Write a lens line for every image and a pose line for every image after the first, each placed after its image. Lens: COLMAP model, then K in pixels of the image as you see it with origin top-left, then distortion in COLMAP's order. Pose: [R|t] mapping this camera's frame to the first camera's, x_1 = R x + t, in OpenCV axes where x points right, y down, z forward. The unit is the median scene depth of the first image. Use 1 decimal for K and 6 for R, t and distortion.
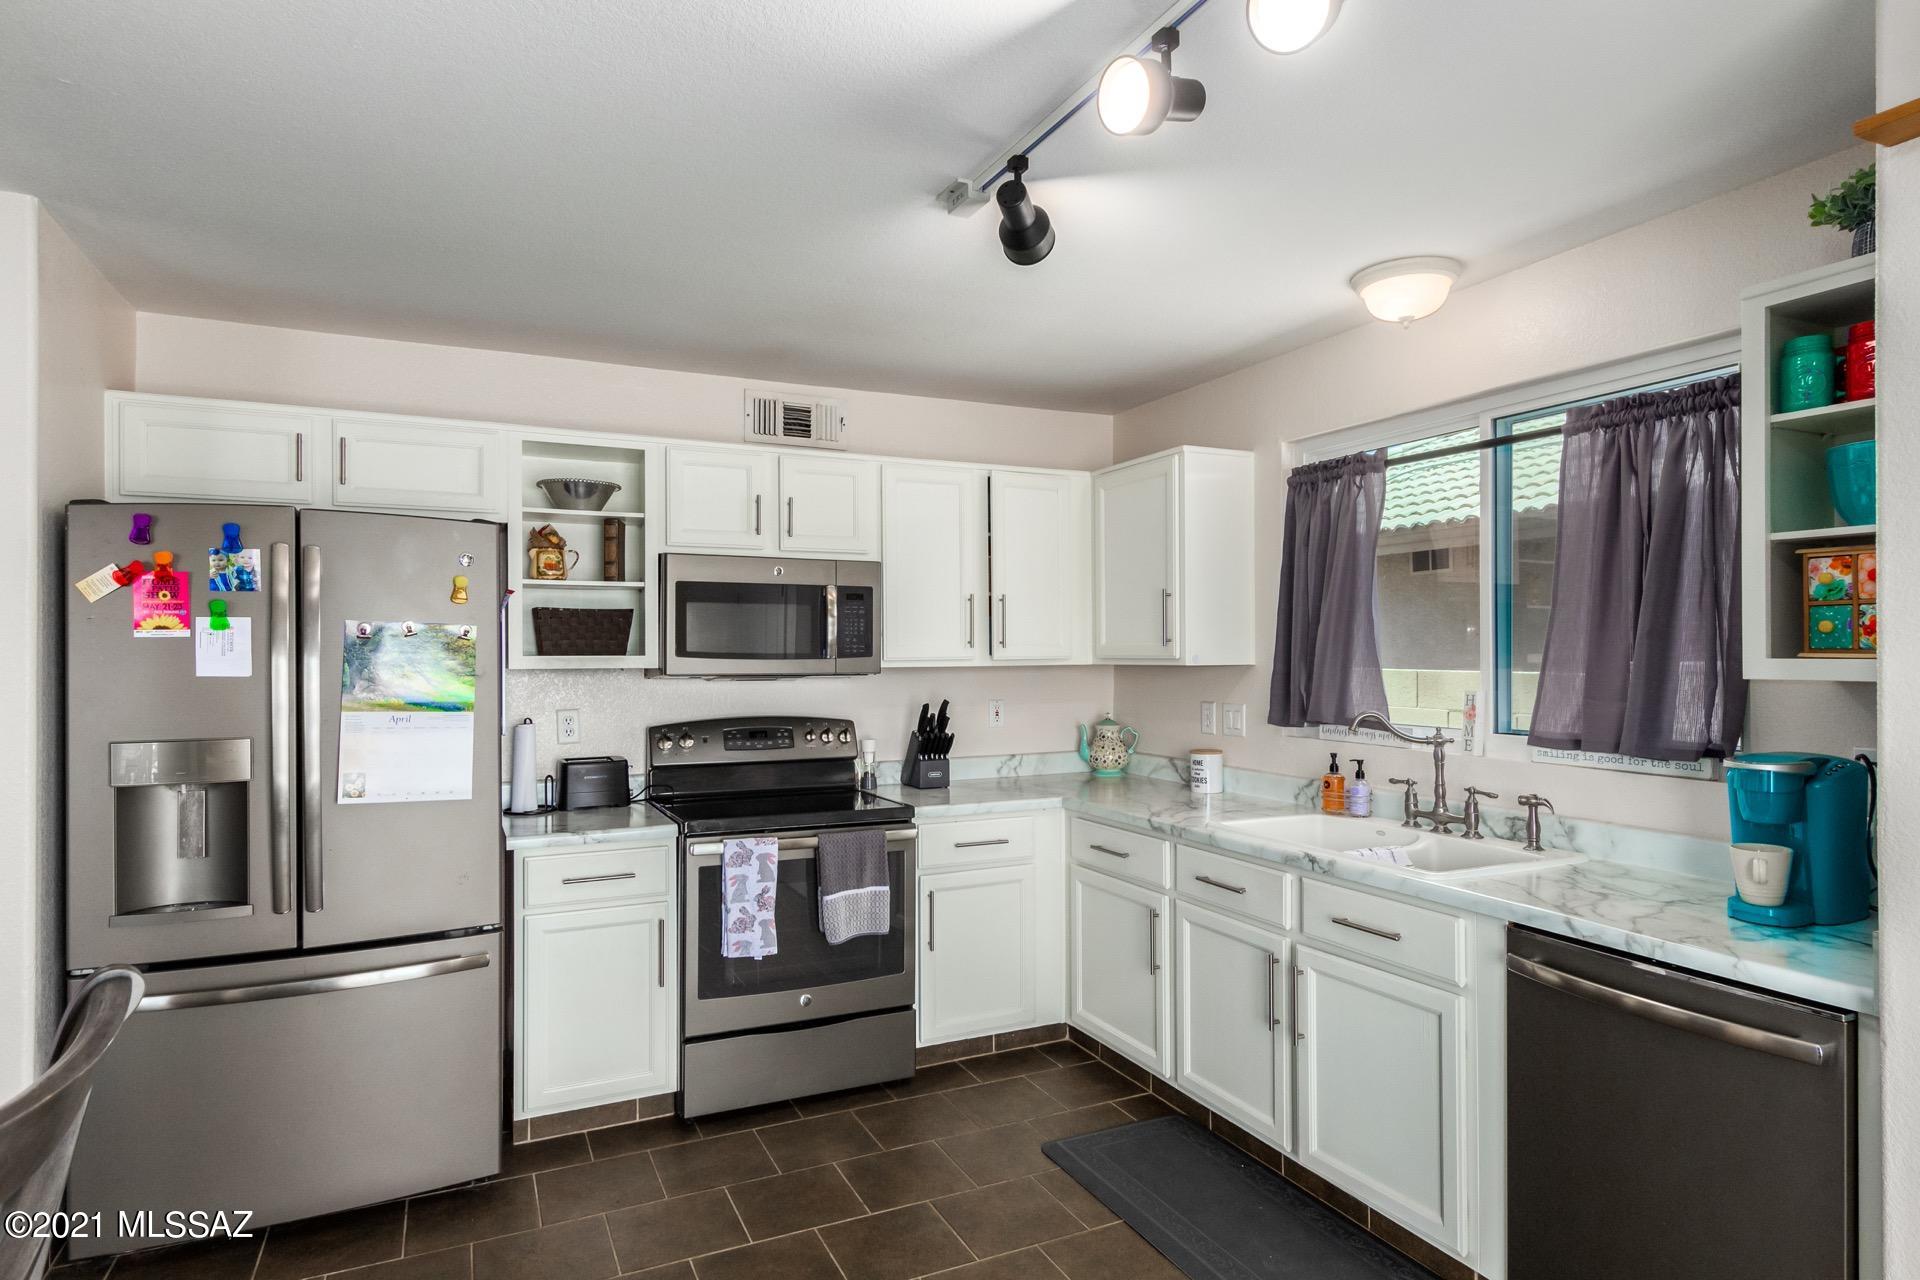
lens RADIAL K [[1077.0, 0, 960.0], [0, 1077.0, 640.0], [0, 0, 1]] dist [0.003432, 0.001360]
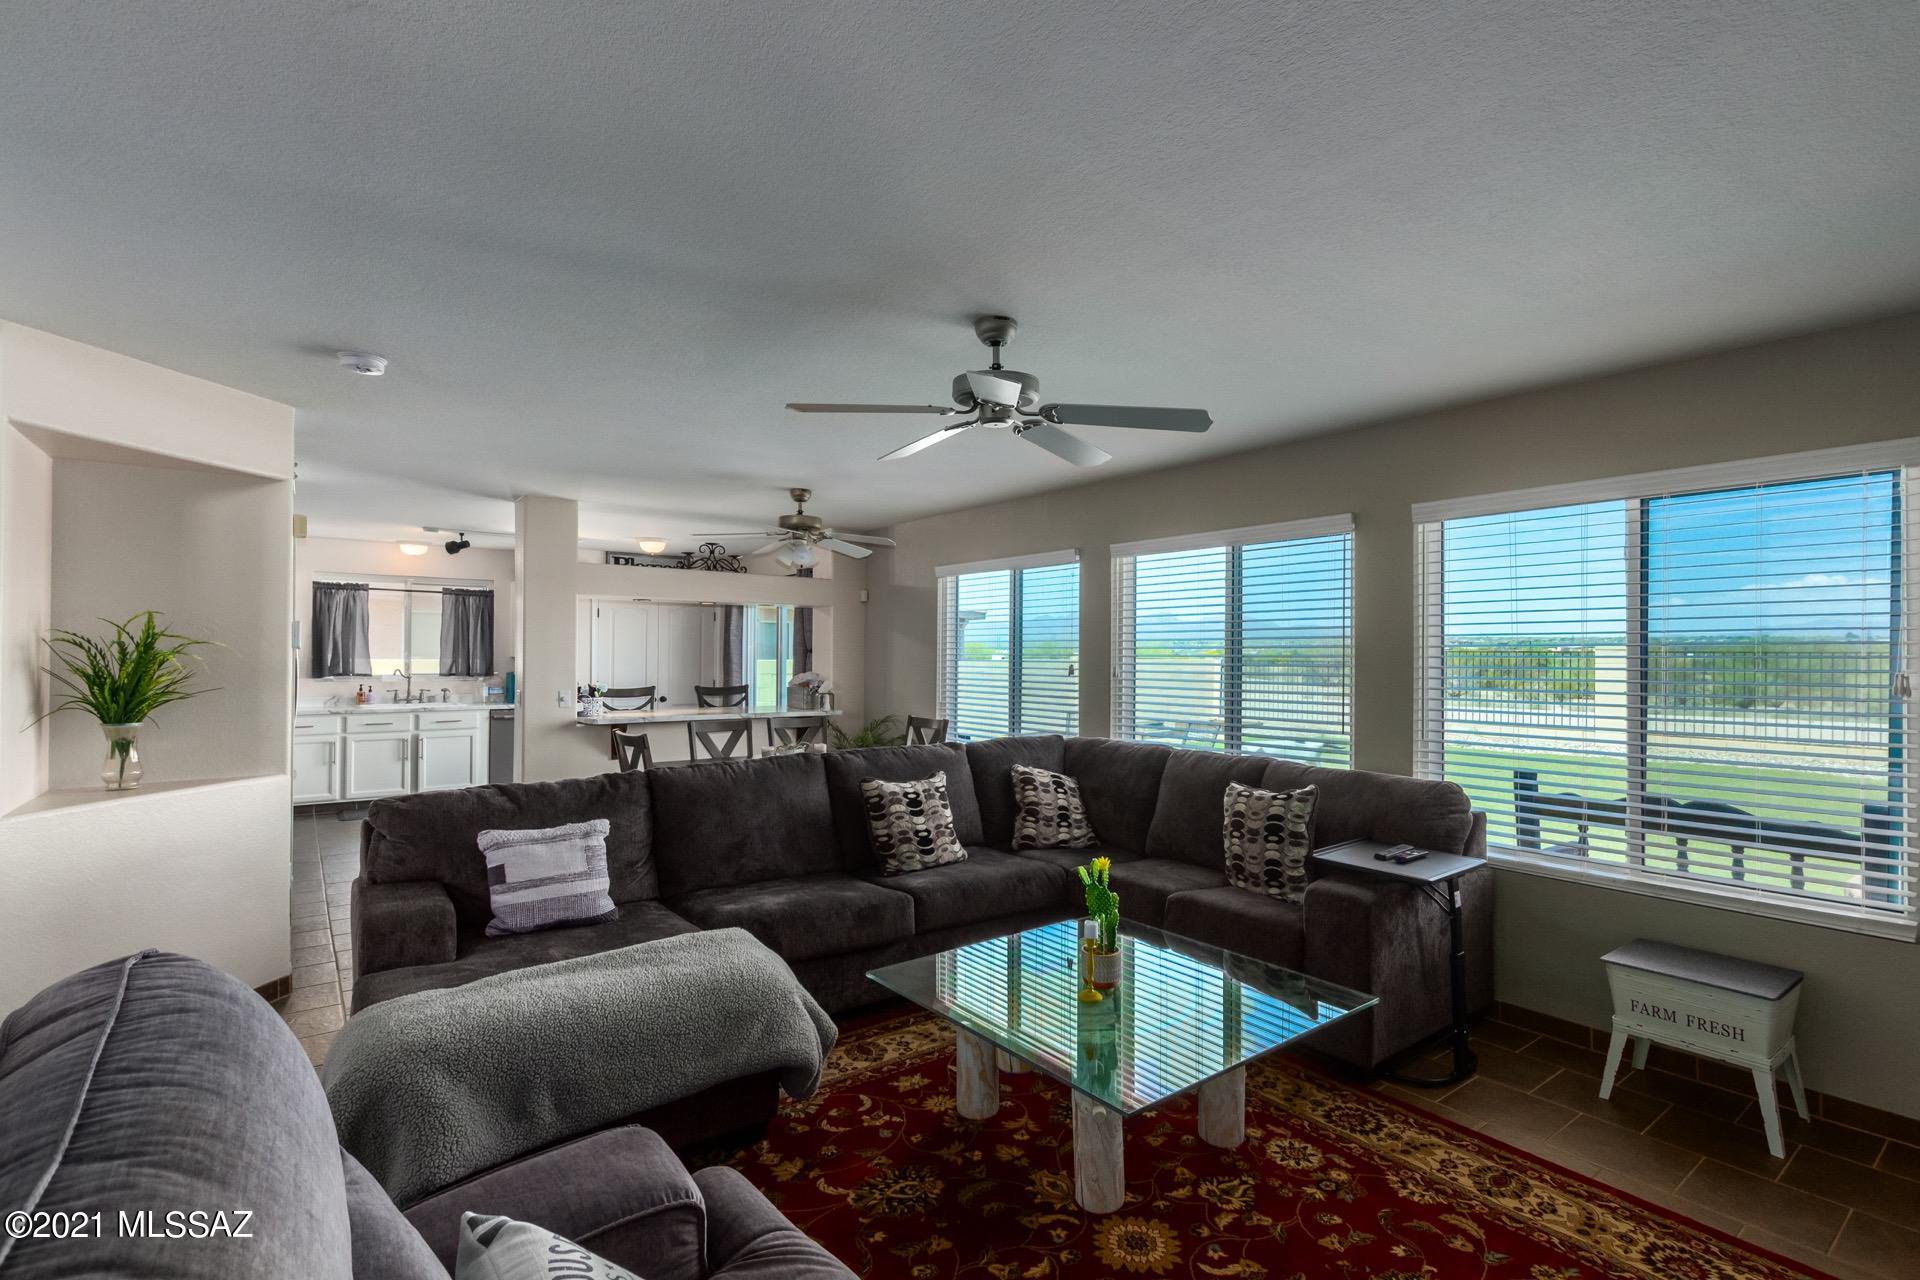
lens RADIAL K [[891.7, 0, 973.0], [0, 891.7, 642.6], [0, 0, 1]] dist [0.002563, 0.000611]
pose [[-0.215440, 0.014675, 0.976407, -2.465831], [-0.014025, 0.999737, -0.018120, 0.009302], [-0.976416, -0.017598, -0.215178, -0.125720]]
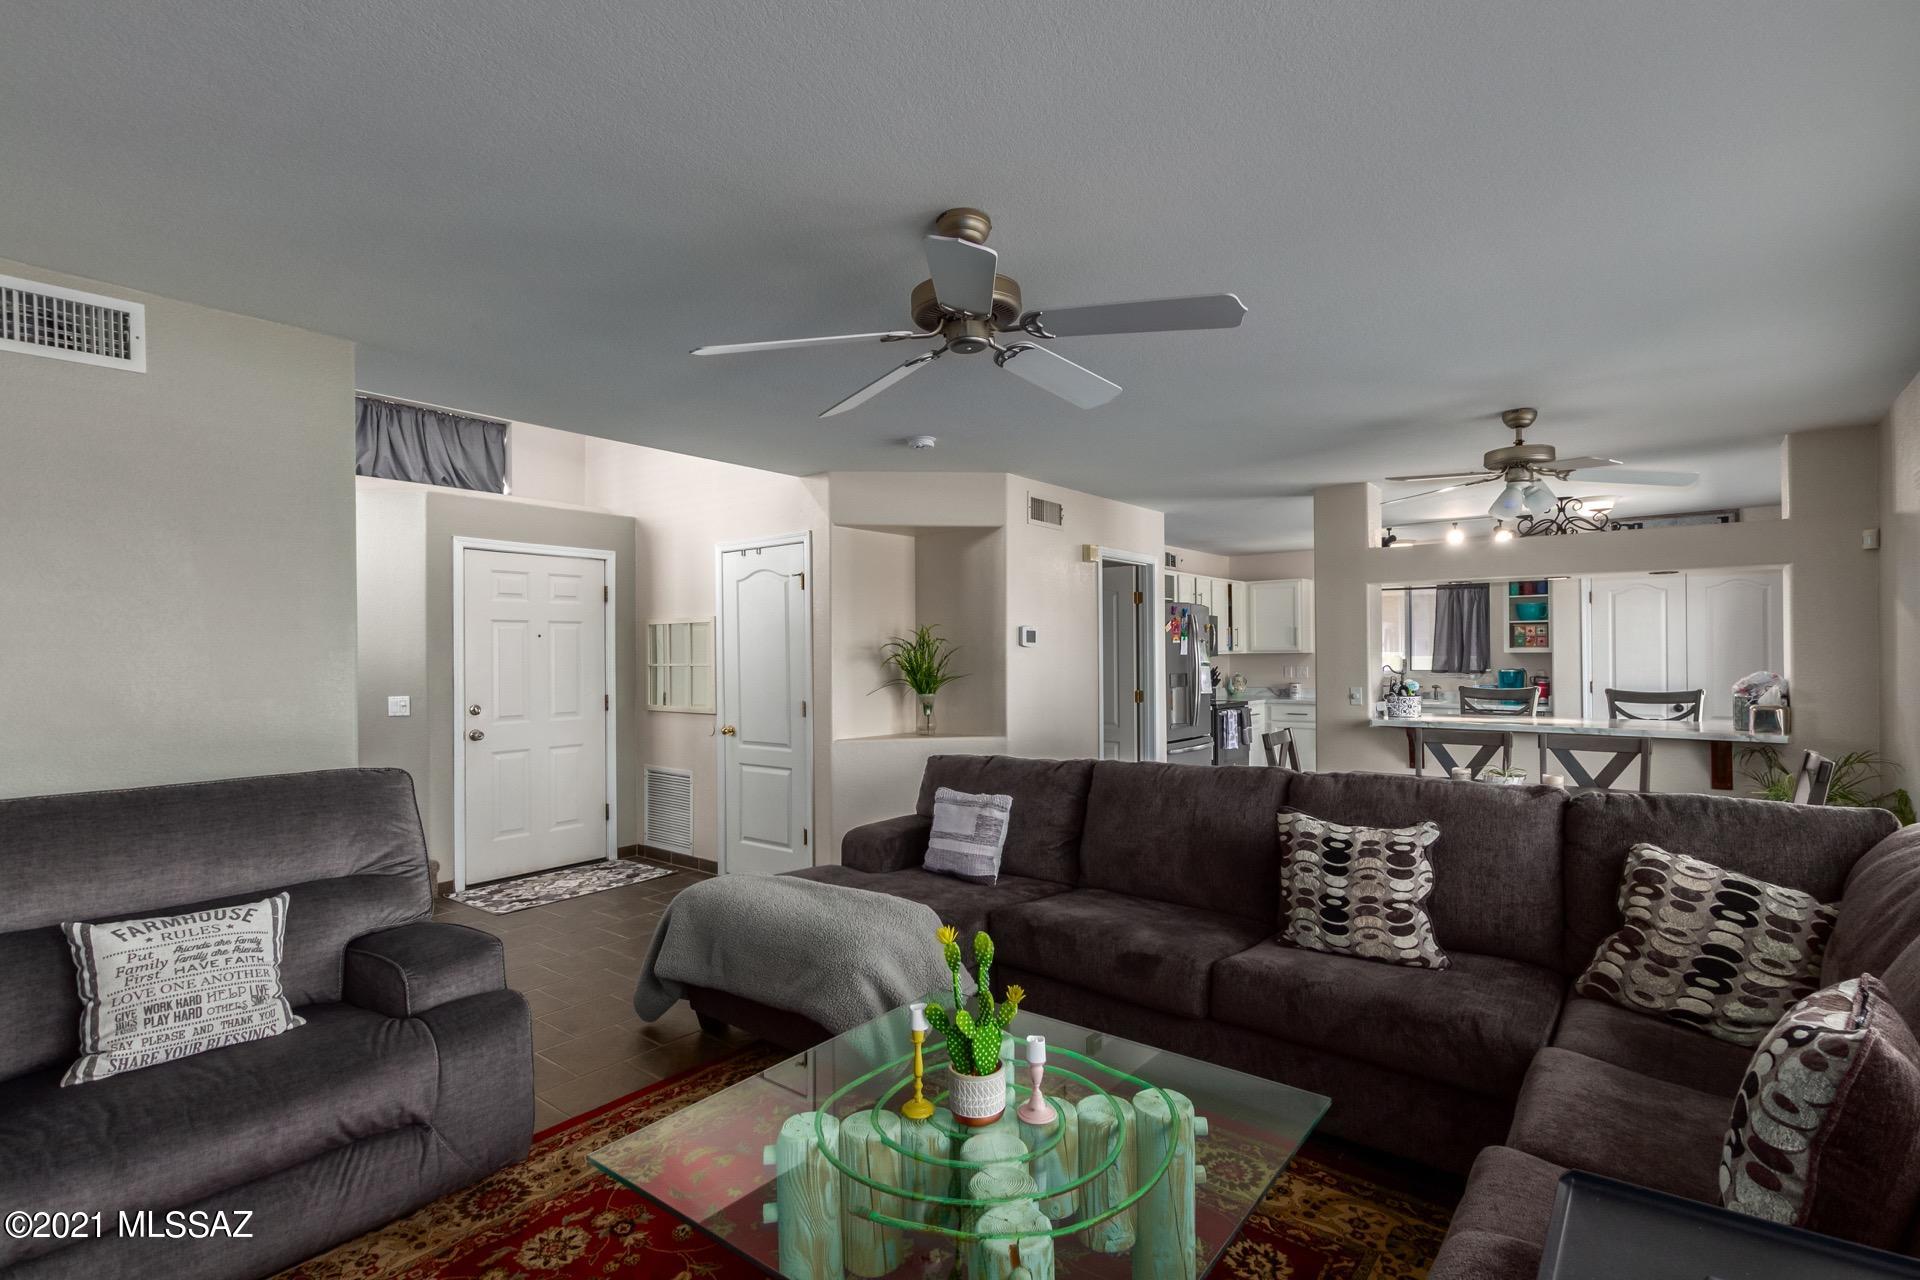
lens RADIAL K [[900.0, 0, 970.0], [0, 900.0, 652.4], [0, 0, 1]] dist [0.001564, 0.000282]
pose [[0.892165, -0.001567, 0.451708, -1.955558], [-0.000641, 0.999989, 0.004735, 0.012219], [-0.451710, -0.004514, 0.892153, -0.901264]]
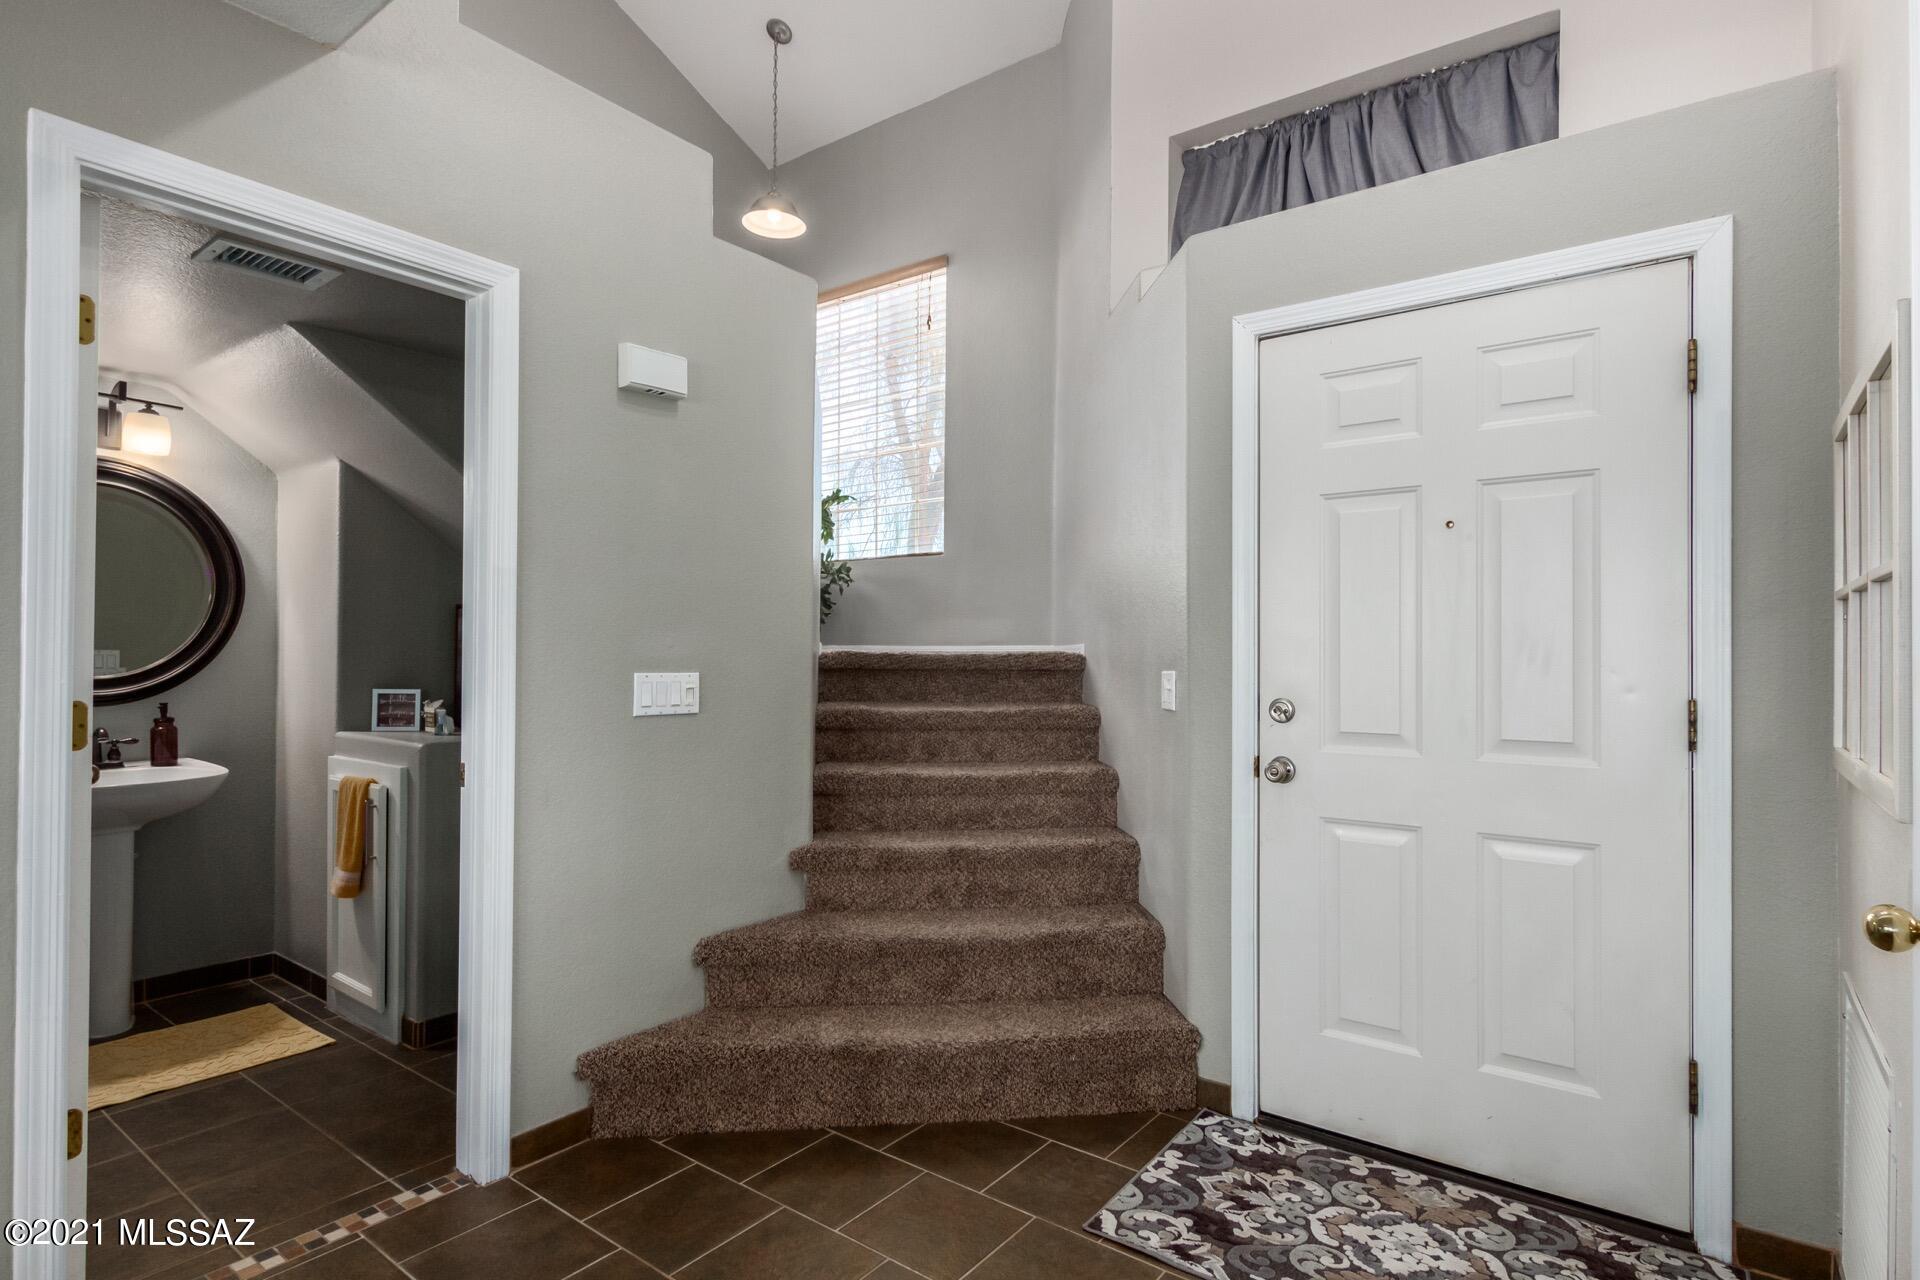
lens RADIAL K [[975.3, 0, 965.2], [0, 975.3, 646.3], [0, 0, 1]] dist [0.003720, -0.001469]
pose [[0.464001, -0.001124, -0.885834, -1.469771], [0.002535, 0.999997, 0.000058, 0.072816], [0.885831, -0.002272, 0.464002, 0.373073]]
